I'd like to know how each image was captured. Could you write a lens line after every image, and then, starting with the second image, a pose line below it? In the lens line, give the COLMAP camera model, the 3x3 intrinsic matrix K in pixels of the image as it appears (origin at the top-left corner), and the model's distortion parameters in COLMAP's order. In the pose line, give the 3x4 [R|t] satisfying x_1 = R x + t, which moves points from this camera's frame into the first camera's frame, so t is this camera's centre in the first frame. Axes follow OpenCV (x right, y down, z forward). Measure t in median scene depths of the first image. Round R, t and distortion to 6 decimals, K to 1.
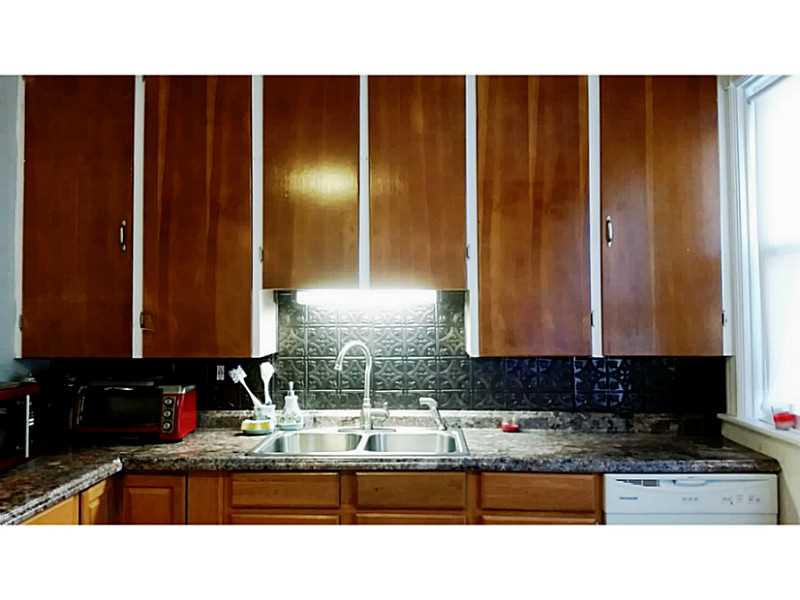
lens RADIAL K [[640.5, 0, 401.3], [0, 640.5, 296.6], [0, 0, 1]] dist [0.169162, -0.323745]
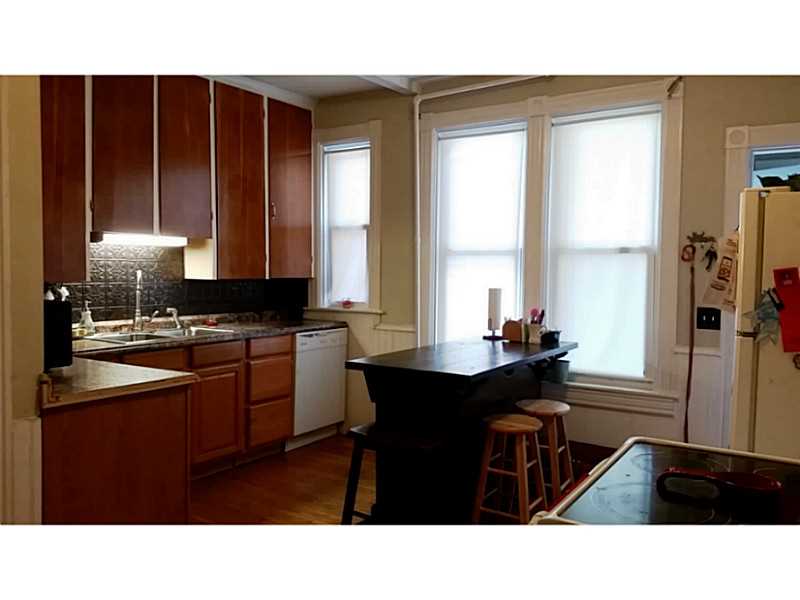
lens RADIAL K [[640.5, 0, 401.3], [0, 640.5, 296.6], [0, 0, 1]] dist [0.169162, -0.323745]
pose [[0.510134, -0.031701, 0.859510, -1.060228], [-0.038352, 0.997488, 0.059552, 0.018617], [-0.859239, -0.063344, 0.507637, -0.258142]]
